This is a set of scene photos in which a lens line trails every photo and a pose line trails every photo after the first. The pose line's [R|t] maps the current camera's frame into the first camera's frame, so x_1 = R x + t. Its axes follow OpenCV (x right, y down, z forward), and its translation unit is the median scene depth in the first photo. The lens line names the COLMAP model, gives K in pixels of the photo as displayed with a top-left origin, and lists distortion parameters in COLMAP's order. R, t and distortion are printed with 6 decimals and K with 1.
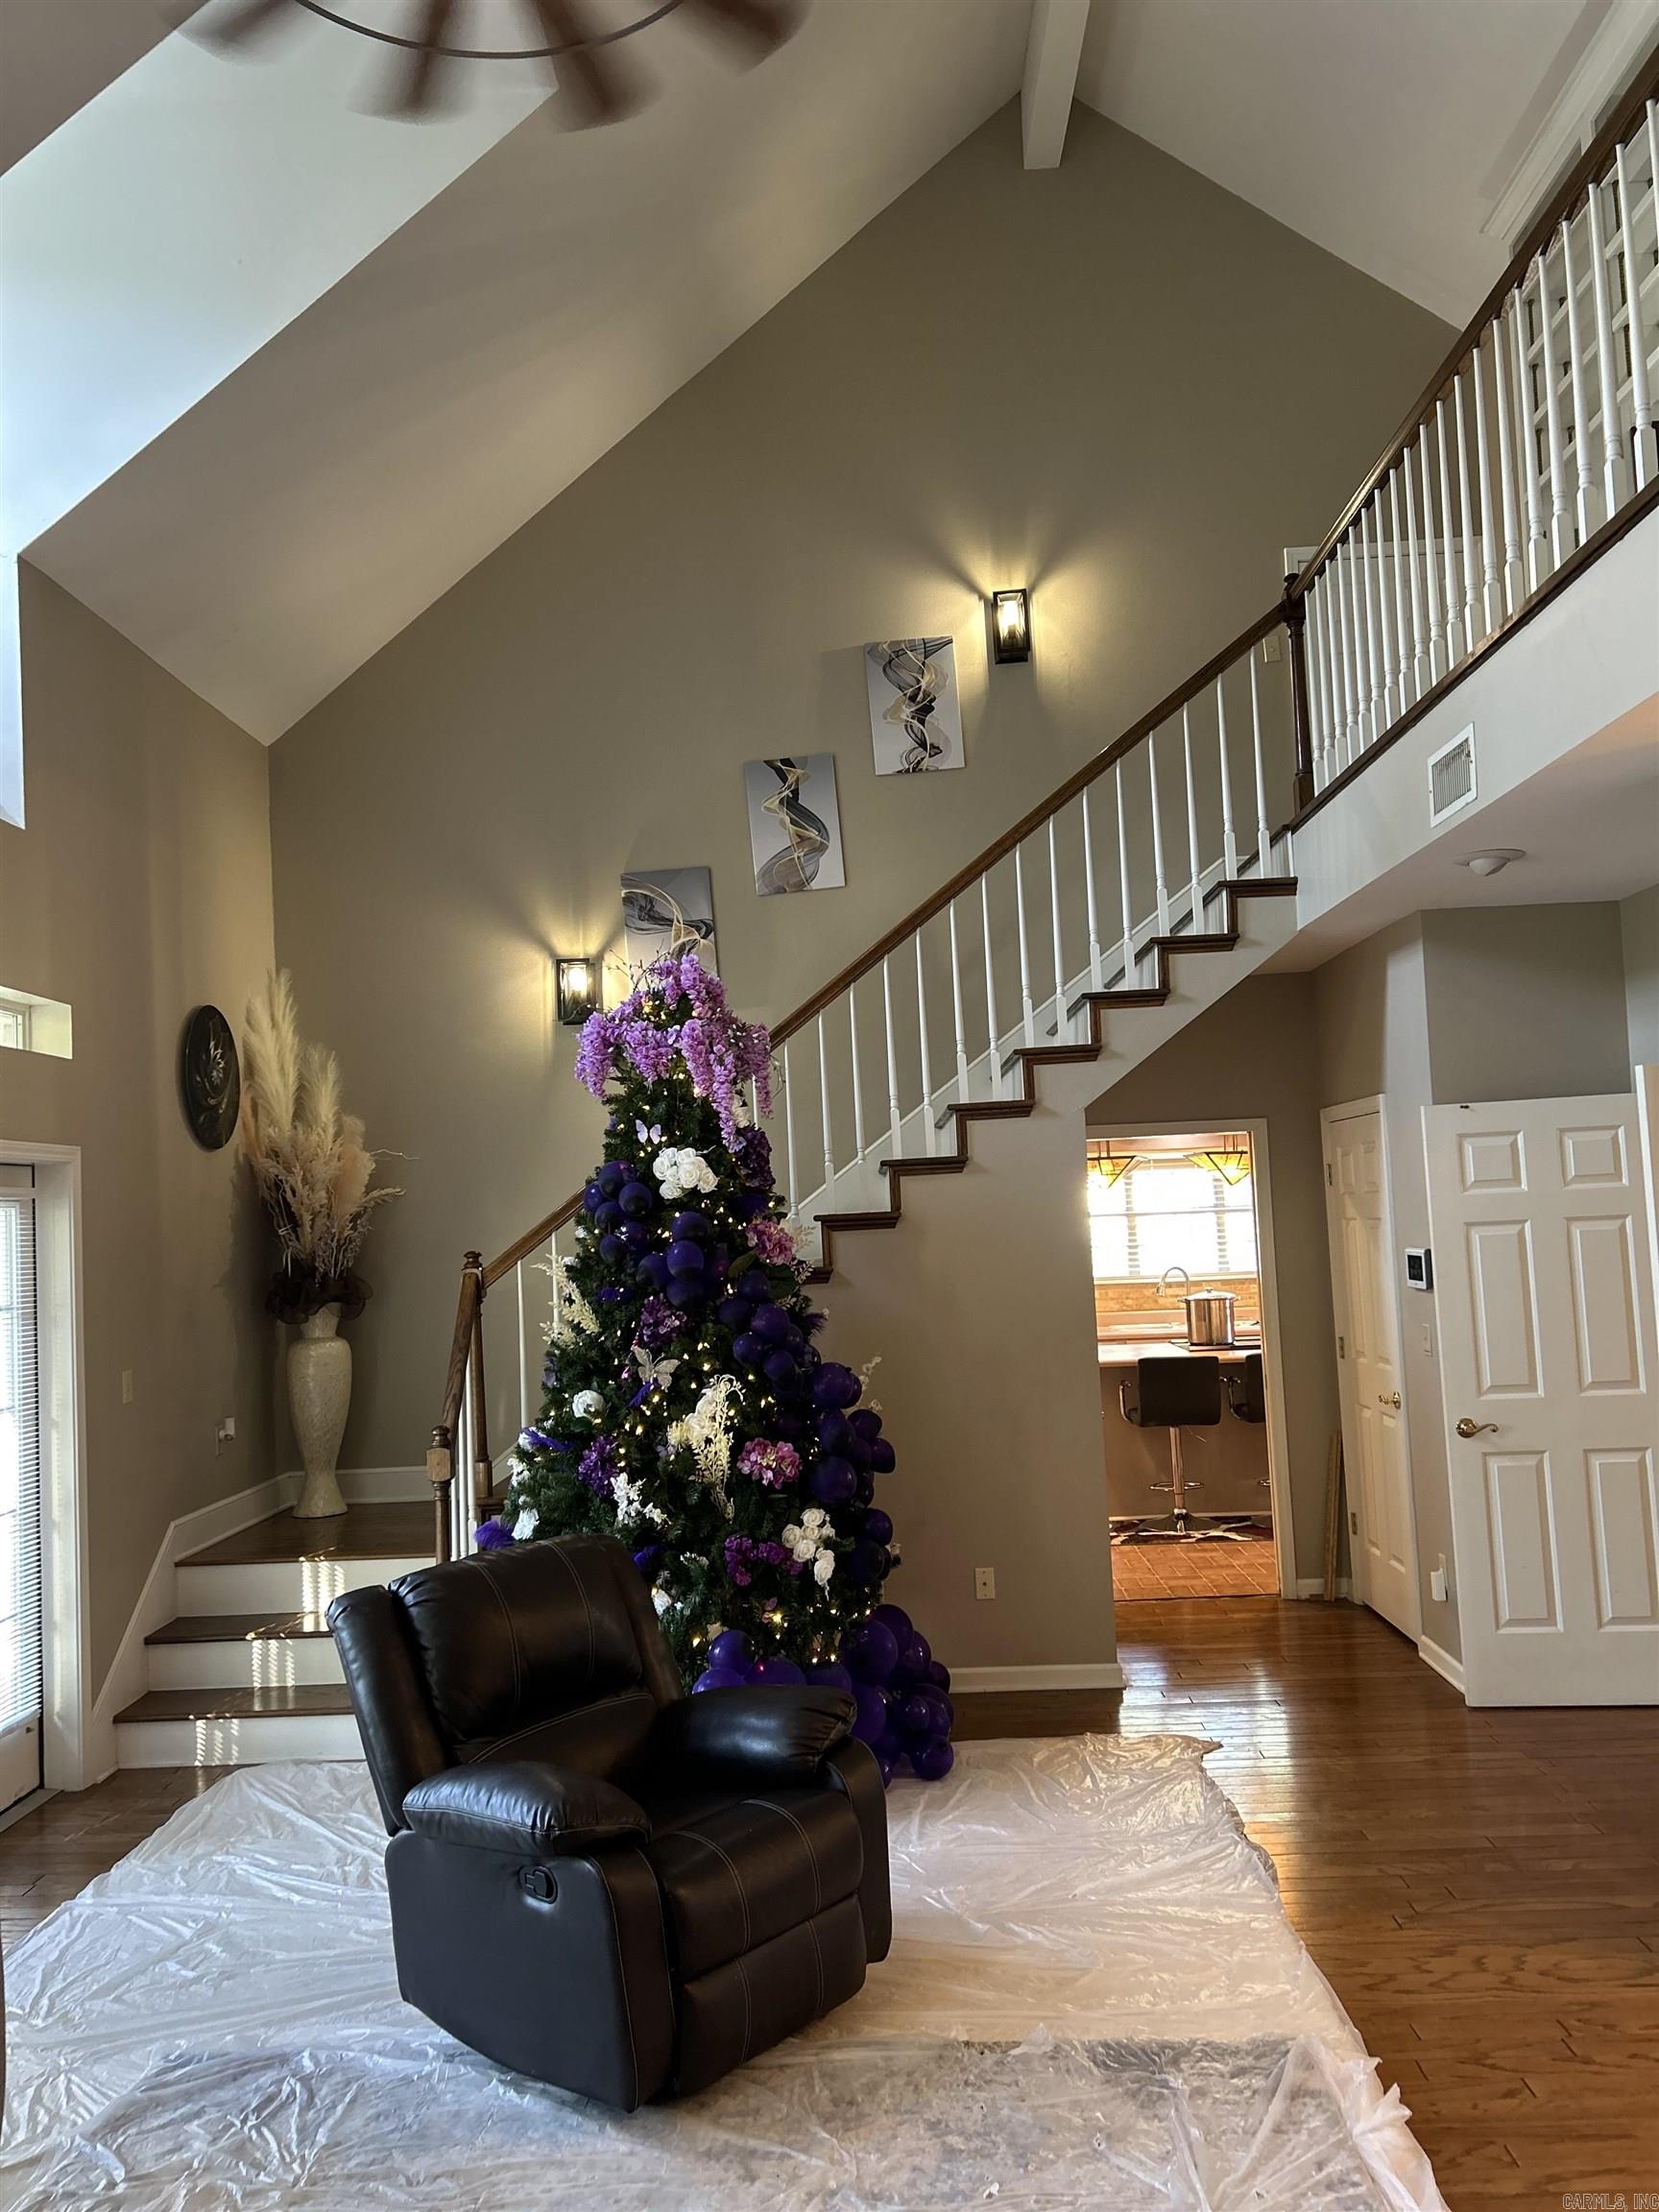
lens RADIAL K [[1648.6, 0, 825.9], [0, 1648.6, 1114.6], [0, 0, 1]] dist [0.096289, -0.114006]
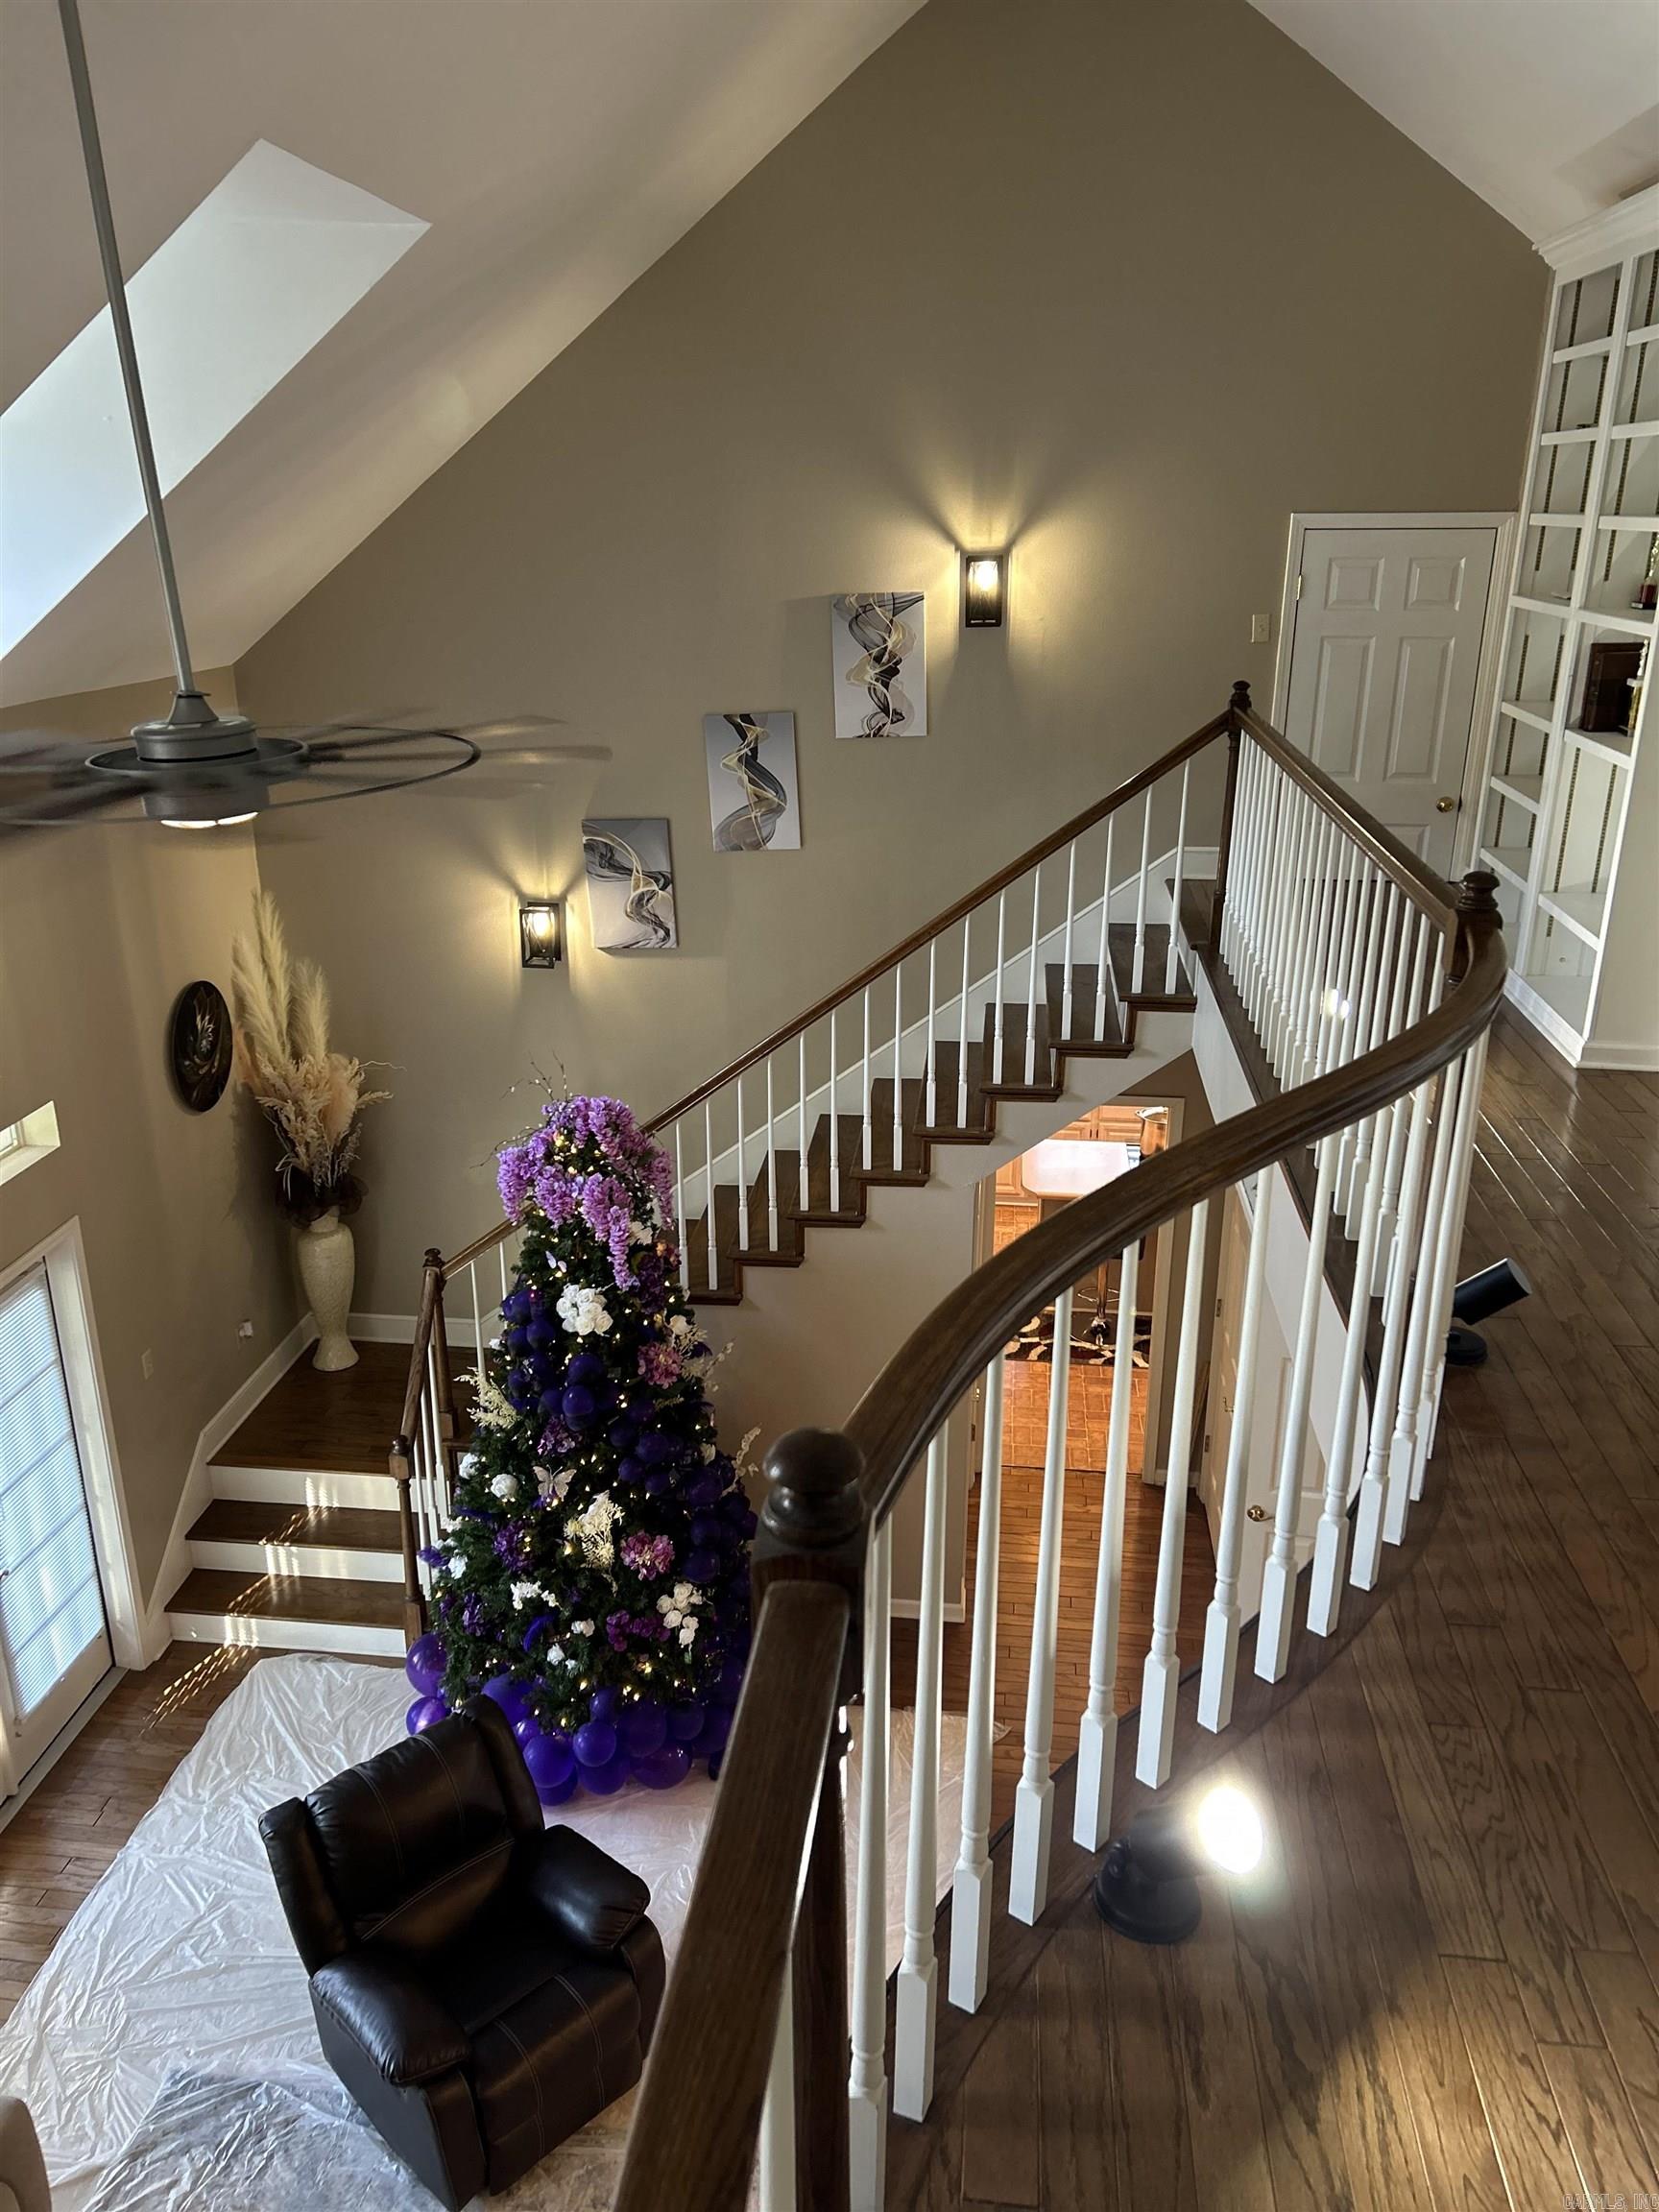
lens RADIAL K [[1648.6, 0, 825.9], [0, 1648.6, 1114.6], [0, 0, 1]] dist [0.096289, -0.114006]
pose [[0.995452, 0.072676, -0.061595, 0.101683], [-0.041633, 0.913414, 0.404898, -0.401288], [0.085688, -0.400492, 0.912285, 0.012822]]
